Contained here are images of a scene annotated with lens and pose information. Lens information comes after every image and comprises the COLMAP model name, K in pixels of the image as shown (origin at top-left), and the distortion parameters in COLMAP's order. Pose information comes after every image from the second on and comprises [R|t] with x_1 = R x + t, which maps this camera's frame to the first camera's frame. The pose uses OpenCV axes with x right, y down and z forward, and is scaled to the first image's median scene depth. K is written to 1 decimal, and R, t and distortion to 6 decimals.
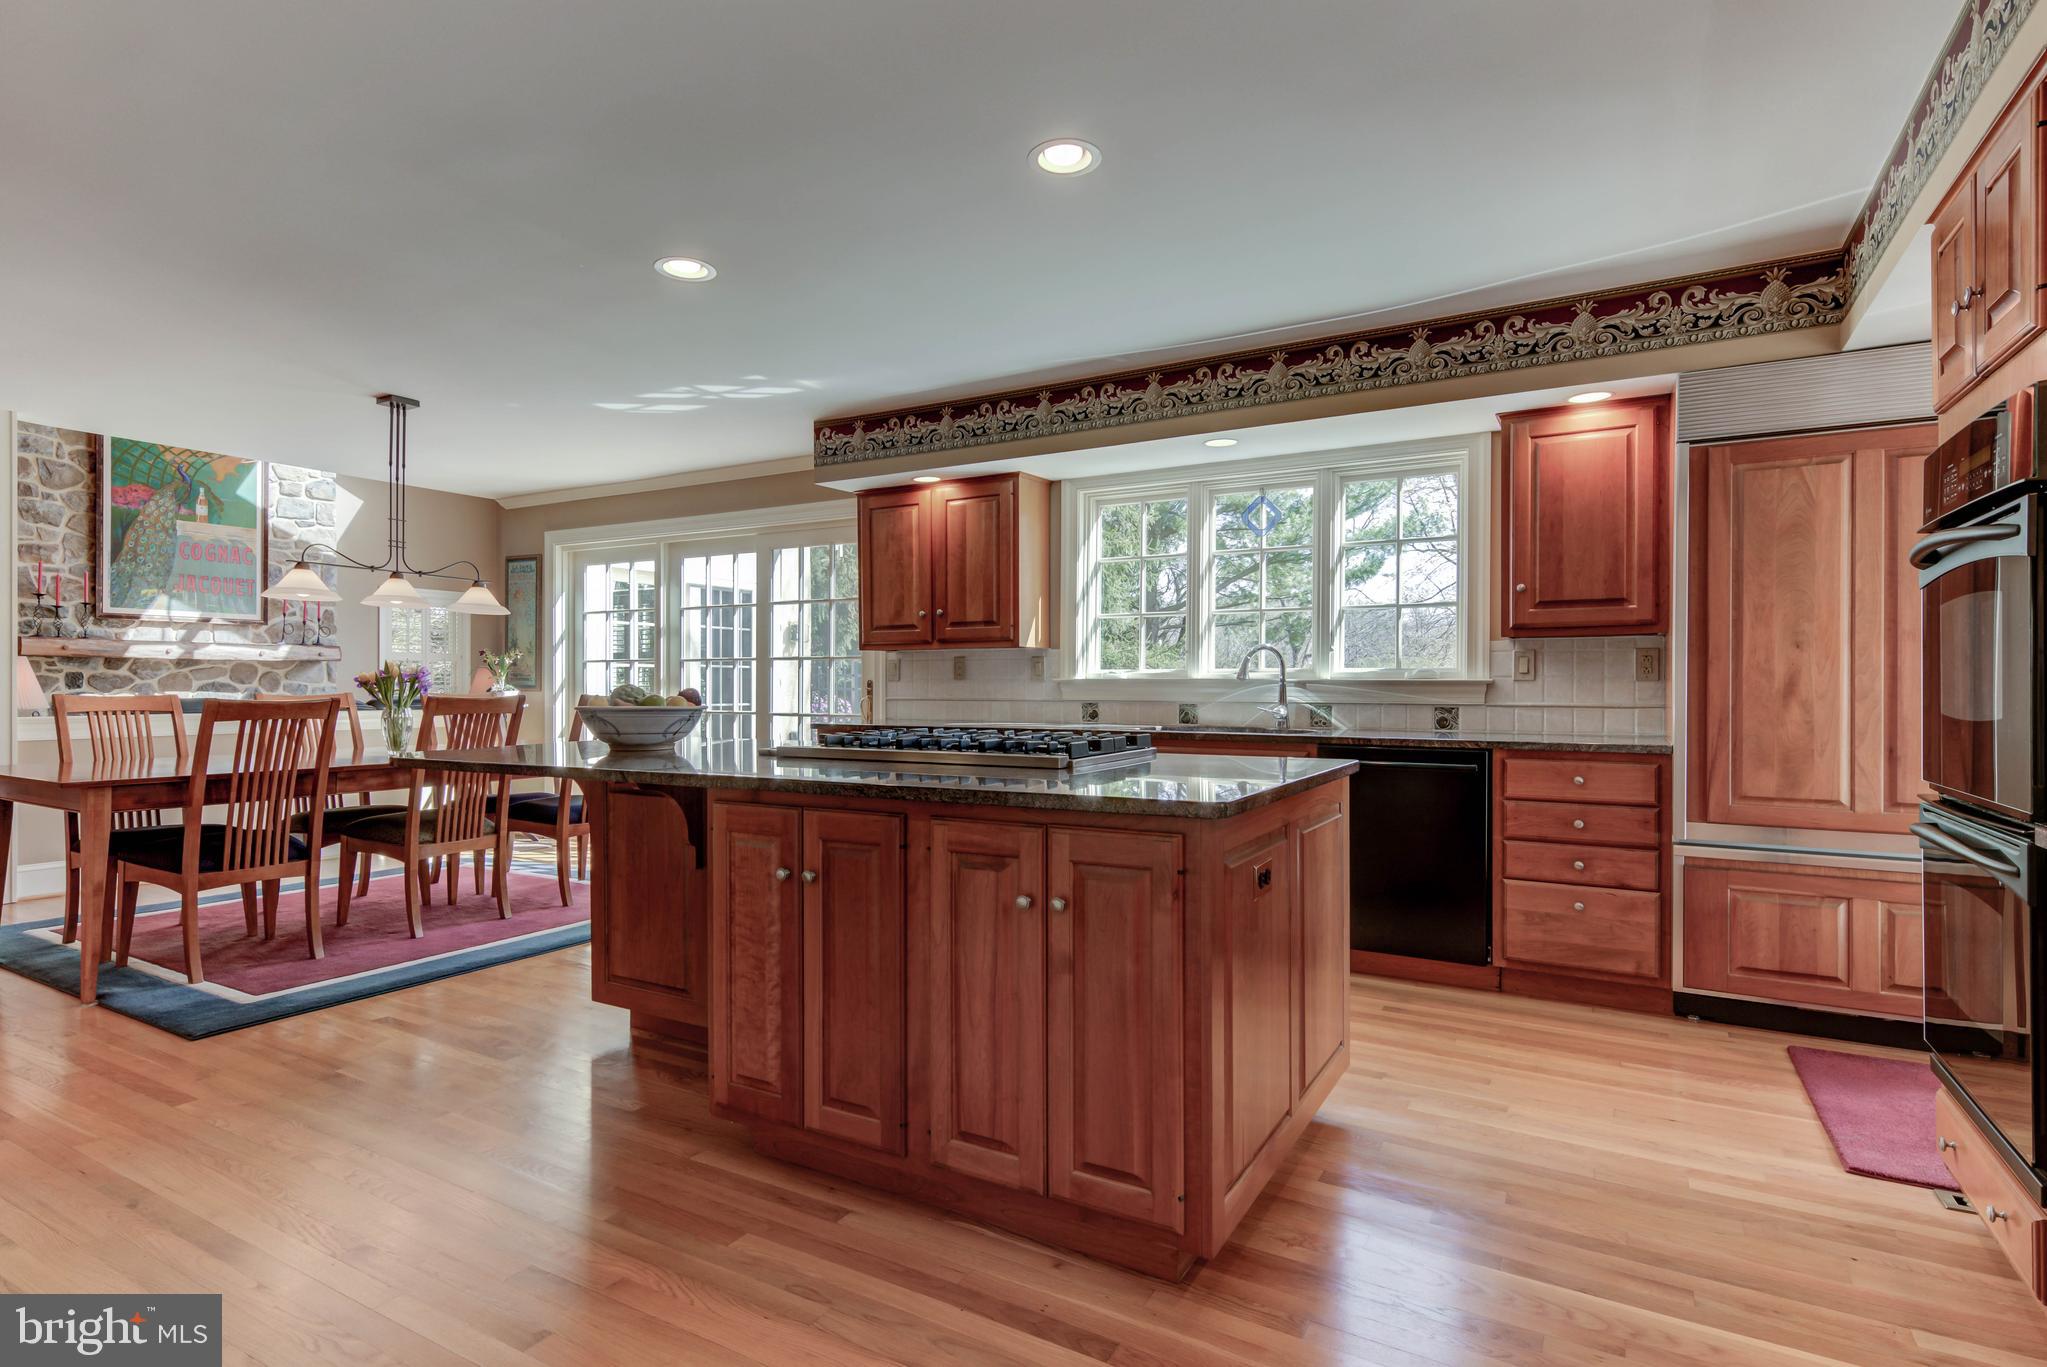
lens RADIAL K [[1026.1, 0, 1024.7], [0, 1026.1, 689.8], [0, 0, 1]] dist [0.026569, -0.011791]
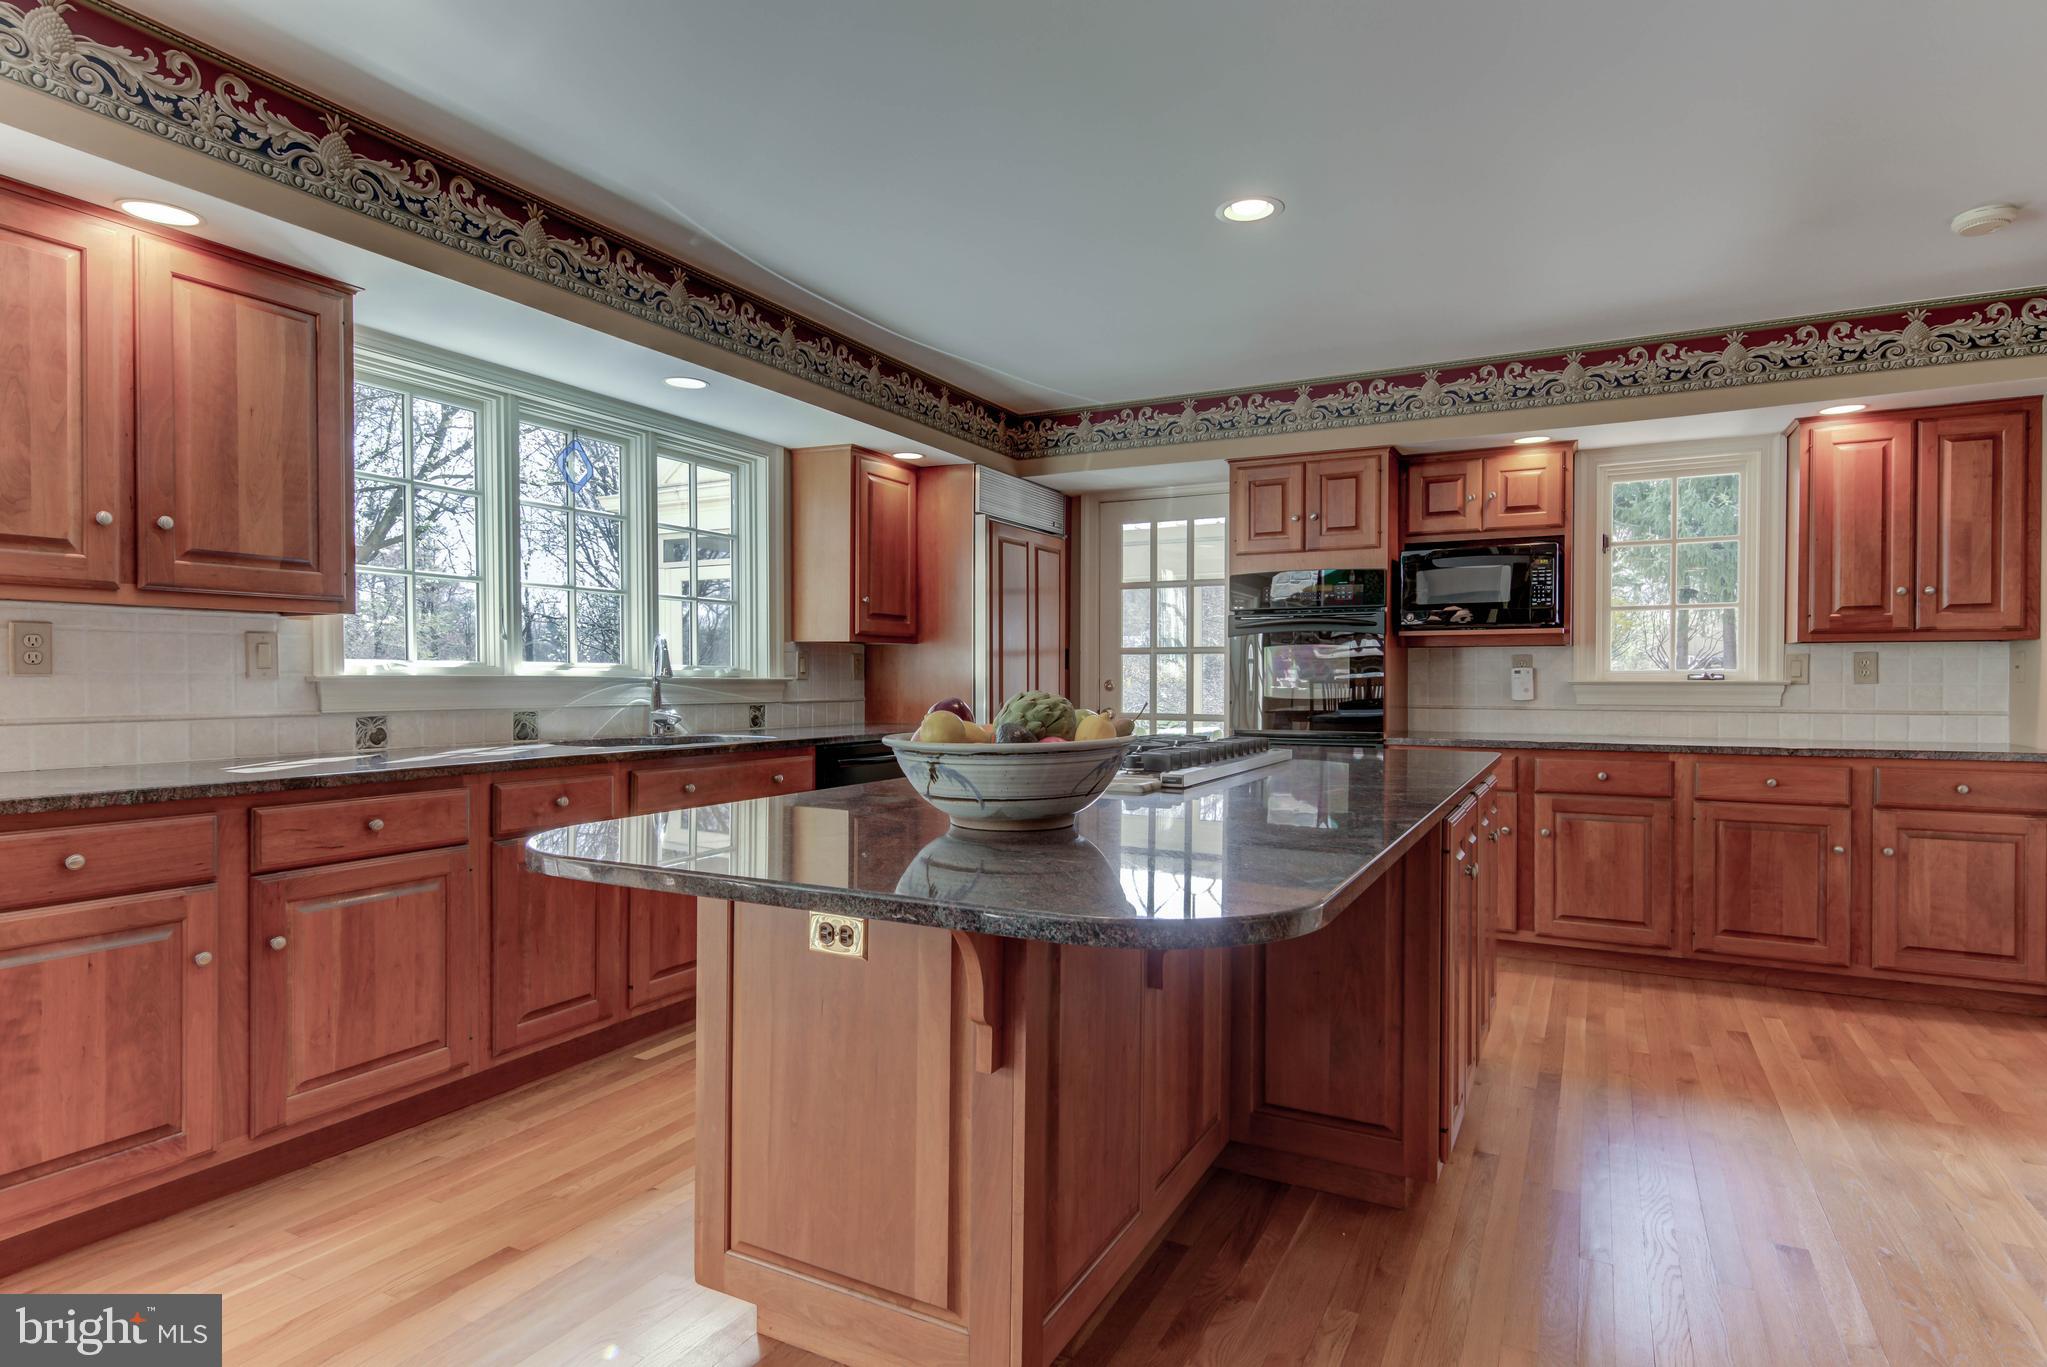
lens RADIAL K [[1082.5, 0, 1023.5], [0, 1082.5, 683.5], [0, 0, 1]] dist [-0.000362, -0.000020]
pose [[-0.034302, -0.007583, 0.999383, -0.587447], [0.000231, 0.999971, 0.007595, -0.011069], [-0.999411, 0.000491, -0.034299, 0.680102]]
